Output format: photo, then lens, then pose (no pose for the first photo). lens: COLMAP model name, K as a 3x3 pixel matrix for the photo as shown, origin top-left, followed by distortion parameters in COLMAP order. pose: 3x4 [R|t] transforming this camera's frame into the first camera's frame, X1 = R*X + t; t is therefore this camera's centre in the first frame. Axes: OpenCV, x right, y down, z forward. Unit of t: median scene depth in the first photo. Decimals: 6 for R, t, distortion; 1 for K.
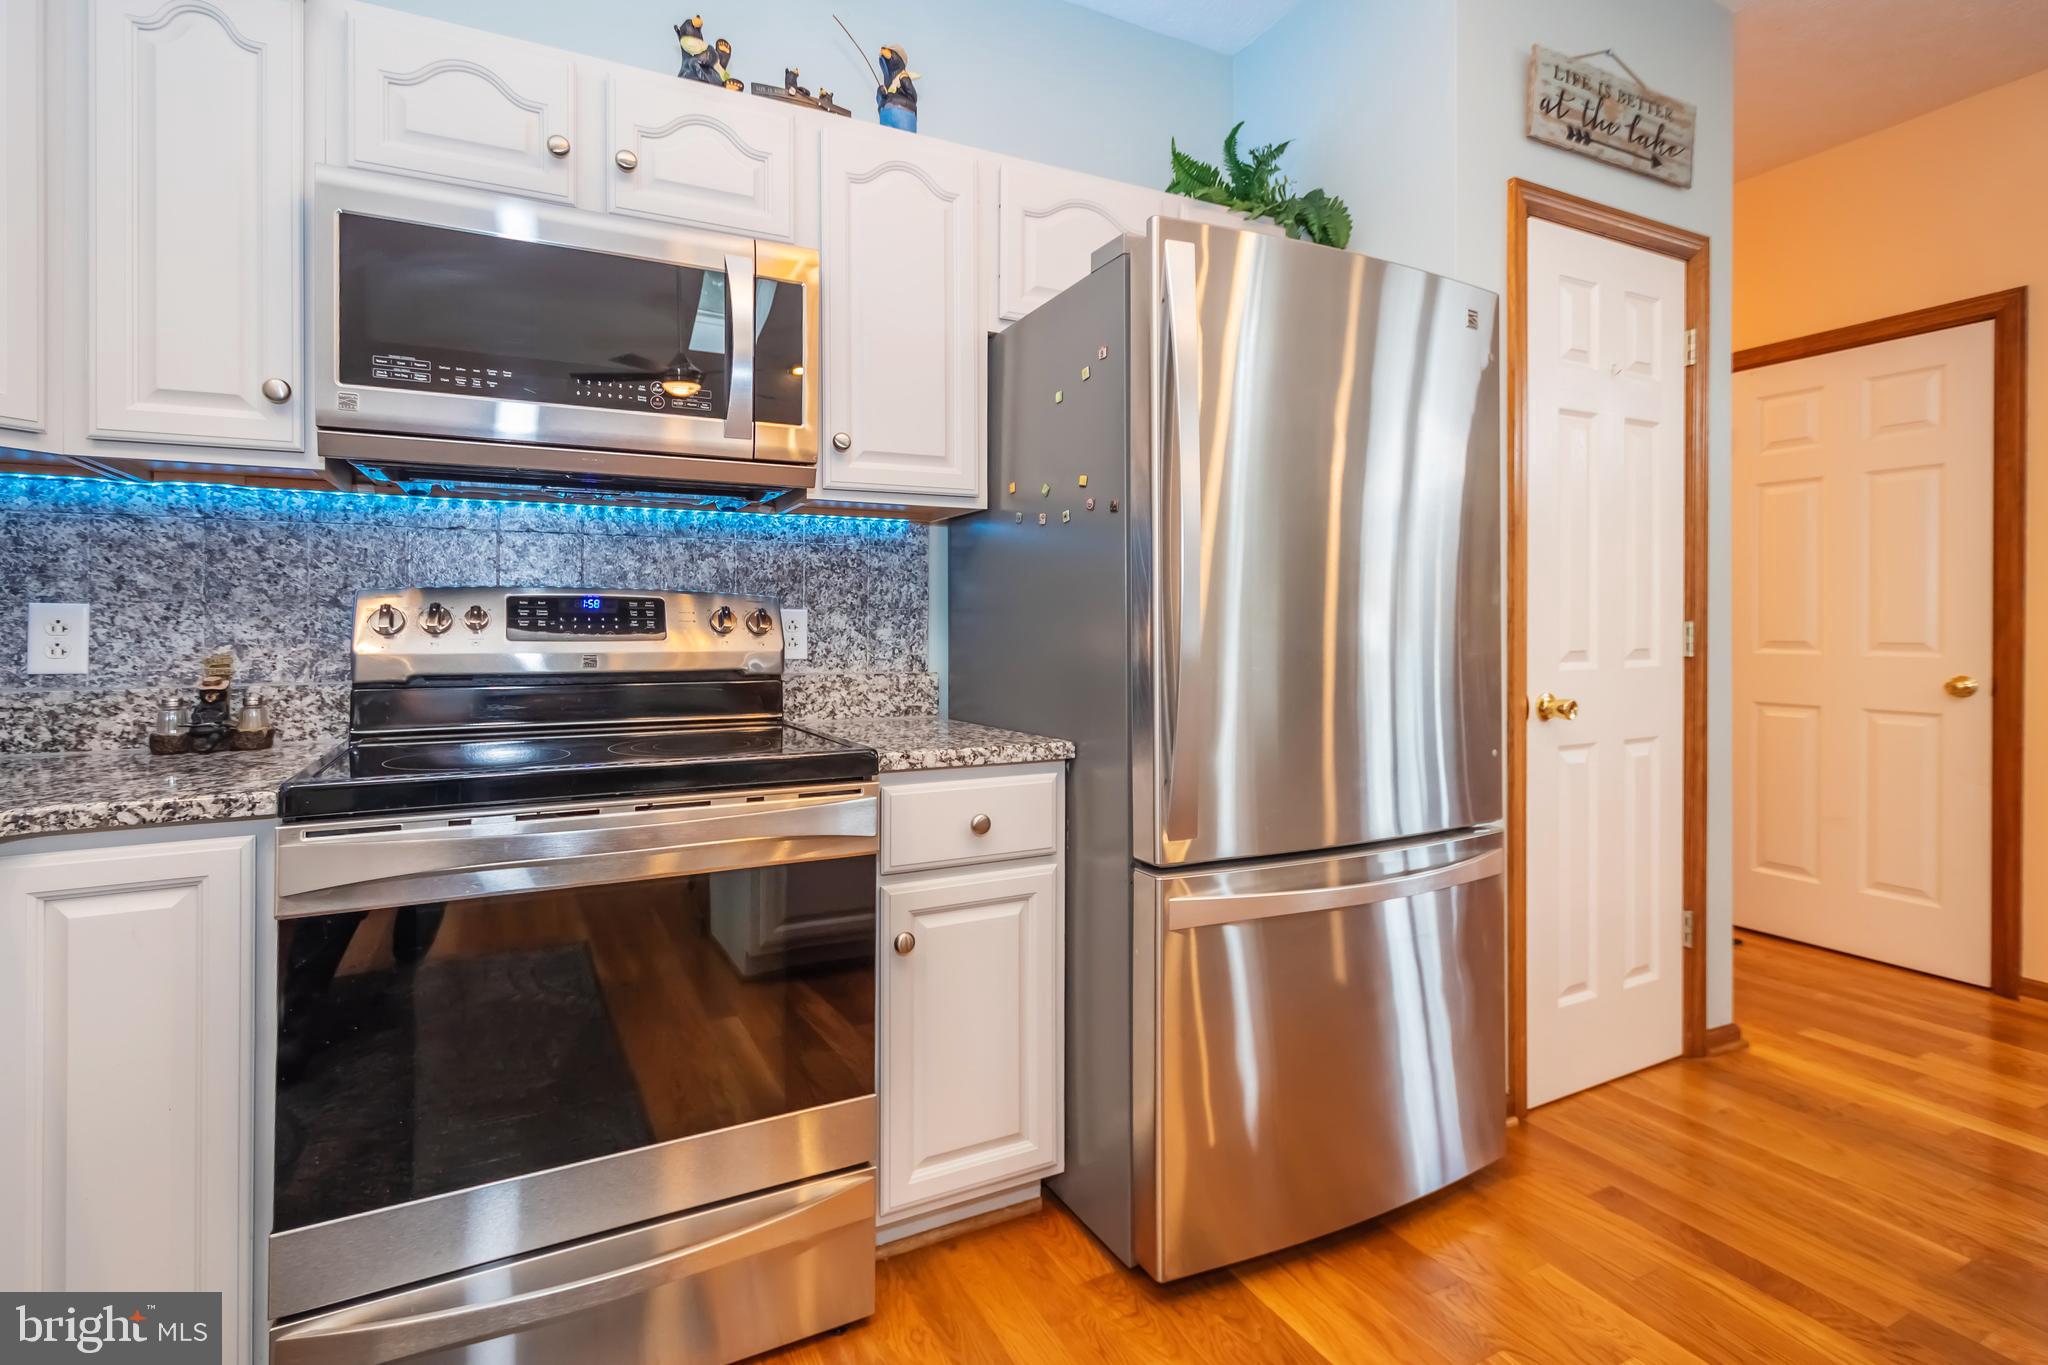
lens RADIAL K [[962.3, 0, 1013.6], [0, 962.3, 619.1], [0, 0, 1]] dist [0.006422, -0.004672]
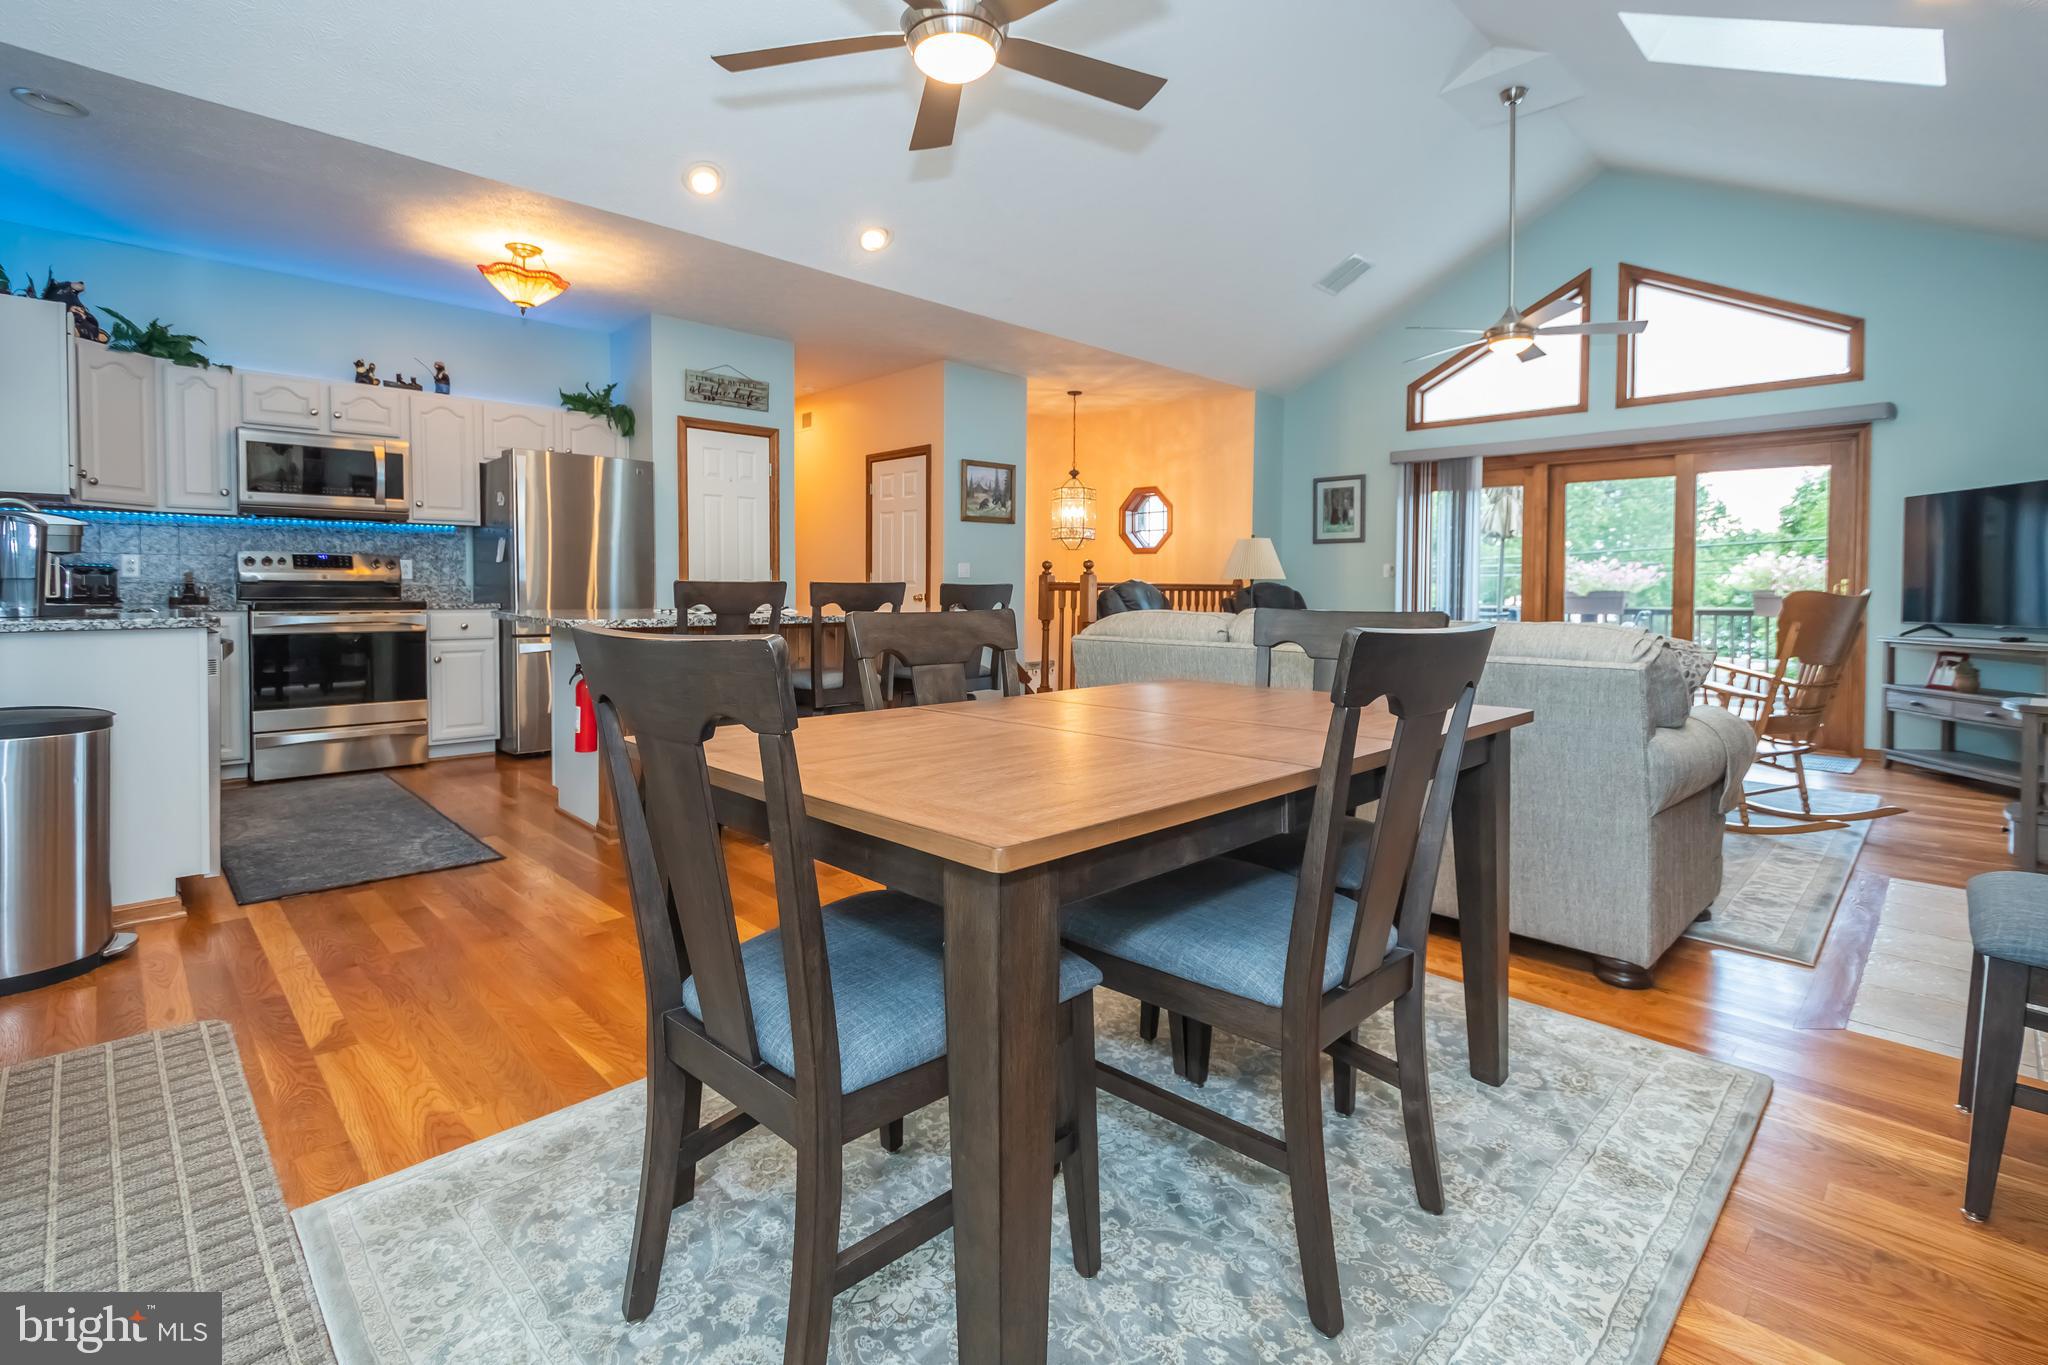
lens RADIAL K [[962.3, 0, 985.2], [0, 962.3, 609.7], [0, 0, 1]] dist [0.006422, -0.004672]
pose [[0.963131, -0.001039, 0.269031, 0.745354], [-0.008949, 0.999315, 0.035896, 0.021507], [-0.268884, -0.036980, 0.962462, -2.491394]]
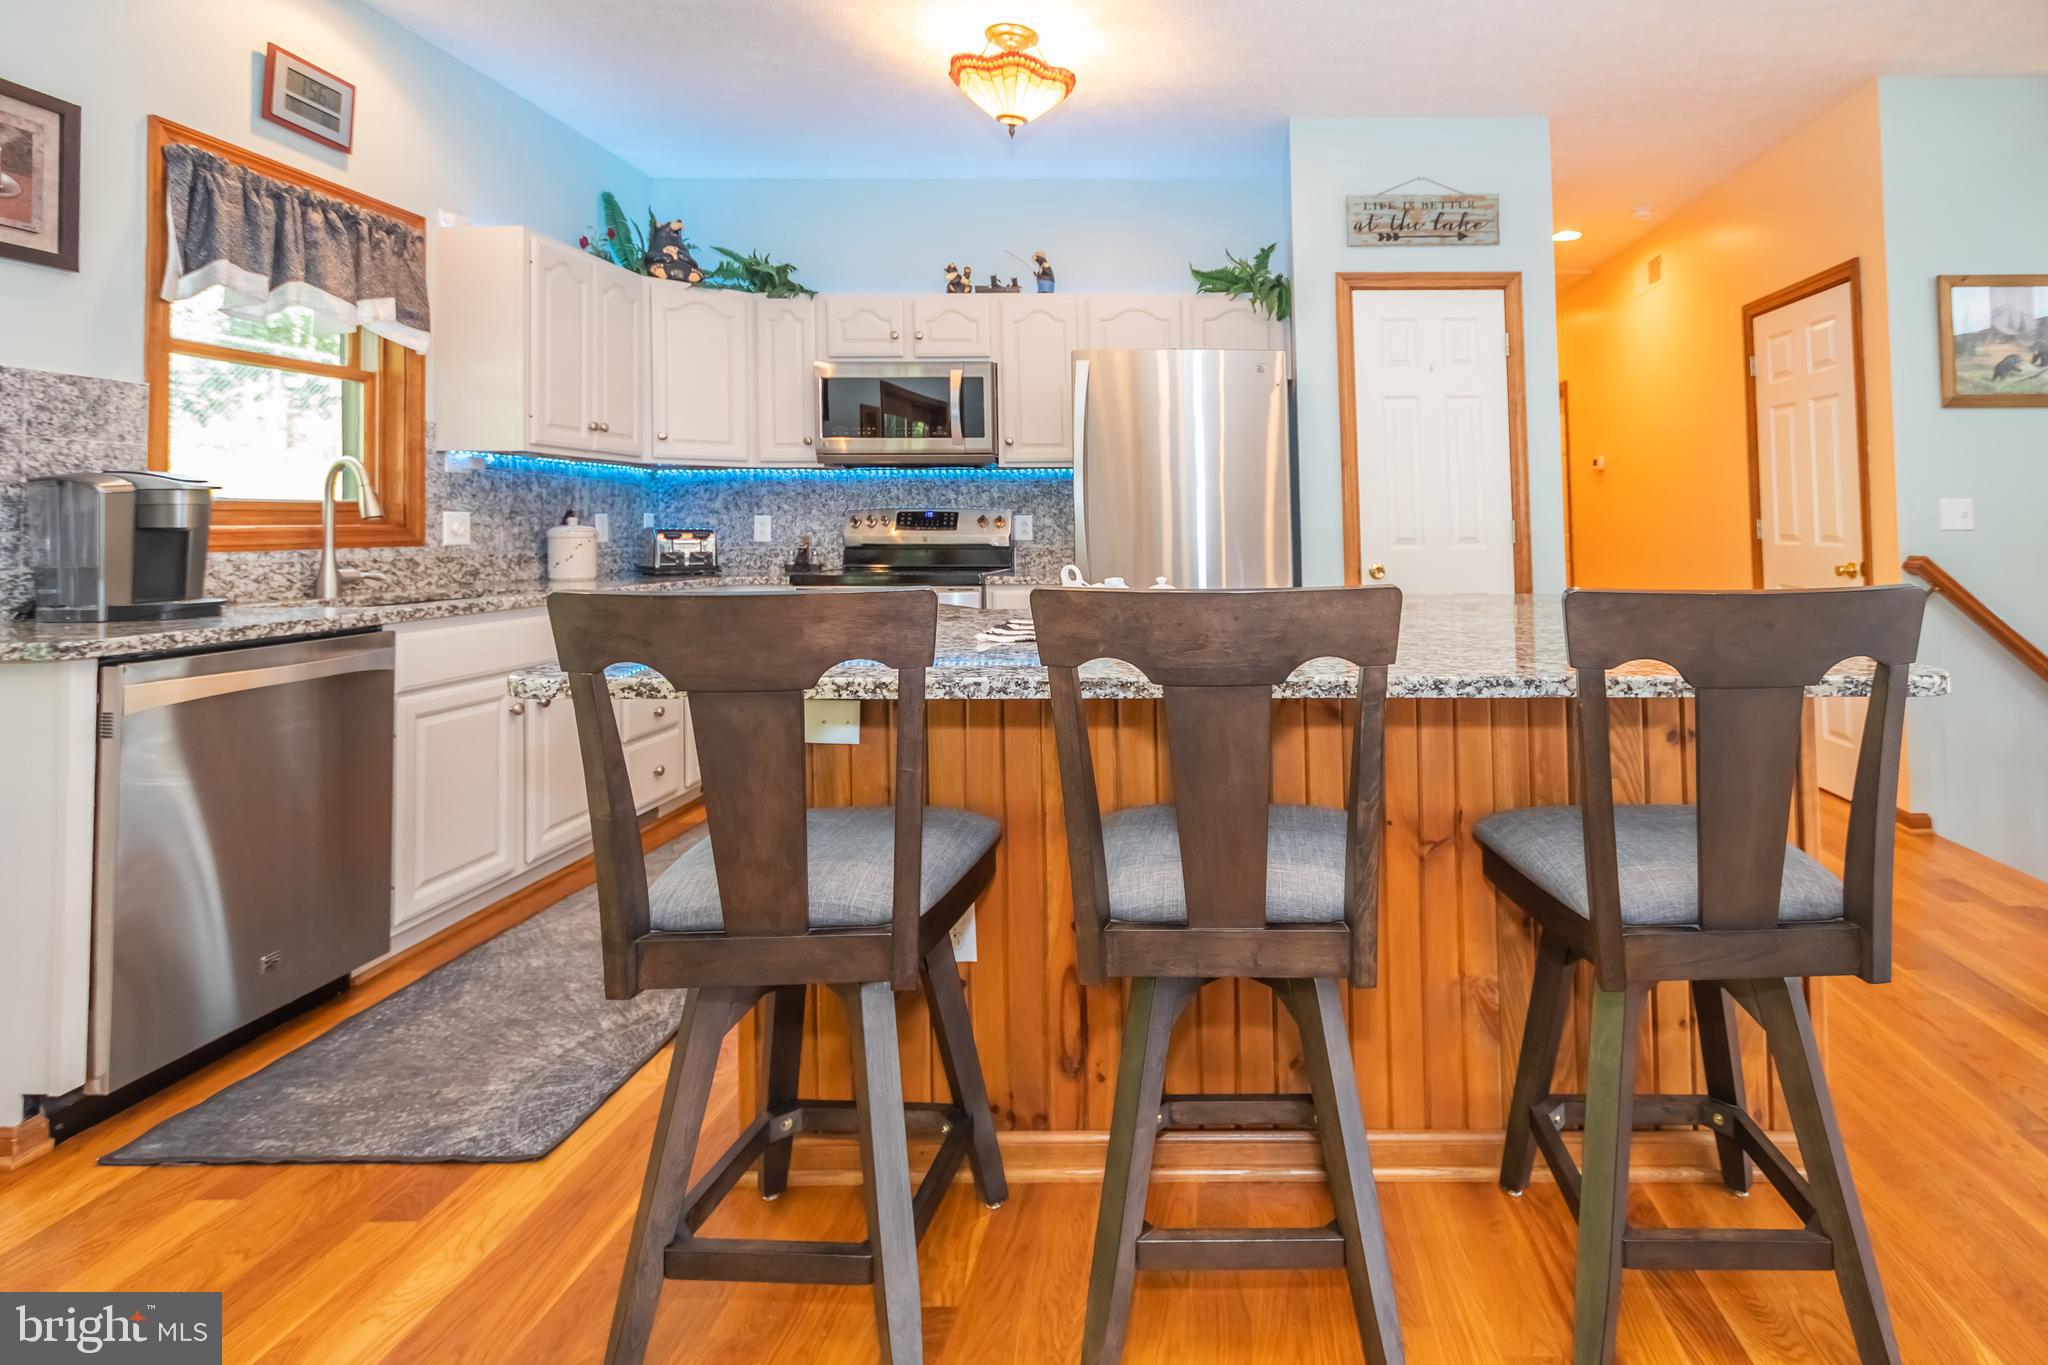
lens RADIAL K [[962.3, 0, 1190.3], [0, 962.3, 502.3], [0, 0, 1]] dist [0.006422, -0.004672]
pose [[0.887049, -0.013102, -0.461490, 1.308586], [0.007705, 0.999878, -0.013577, -0.008168], [0.461611, 0.008487, 0.887042, -0.847788]]
